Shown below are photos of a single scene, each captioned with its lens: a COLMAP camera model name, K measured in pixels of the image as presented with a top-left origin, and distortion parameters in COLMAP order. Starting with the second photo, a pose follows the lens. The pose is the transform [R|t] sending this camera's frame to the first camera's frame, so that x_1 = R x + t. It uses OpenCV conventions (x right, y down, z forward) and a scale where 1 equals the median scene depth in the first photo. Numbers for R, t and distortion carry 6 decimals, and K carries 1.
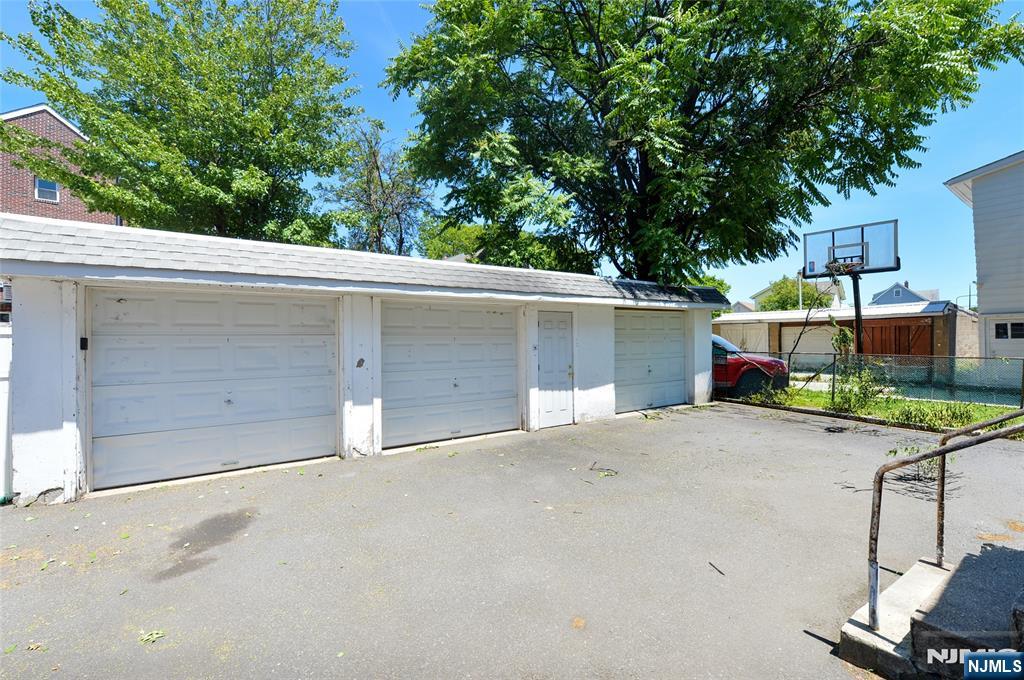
lens RADIAL K [[417.9, 0, 512.0], [0, 417.9, 340.0], [0, 0, 1]] dist [-0.000804, -0.000166]
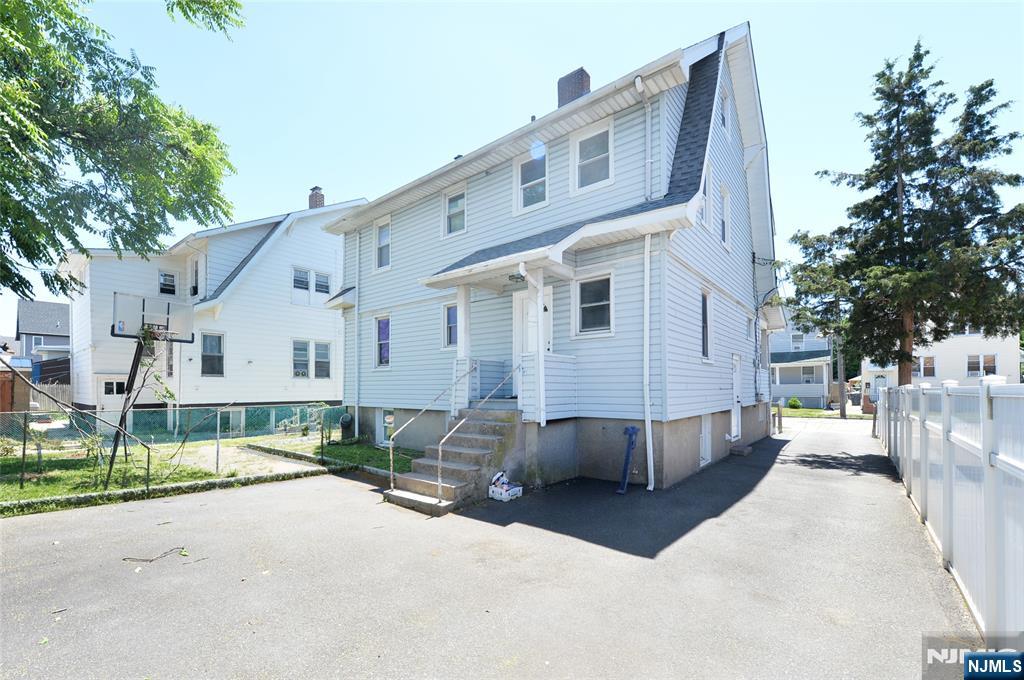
lens RADIAL K [[417.9, 0, 512.0], [0, 417.9, 340.0], [0, 0, 1]] dist [-0.000804, -0.000166]
pose [[-0.350509, 0.113583, 0.929646, -0.887969], [0.005351, 0.992845, -0.119287, -0.016128], [-0.936544, -0.036836, -0.348609, 0.656481]]
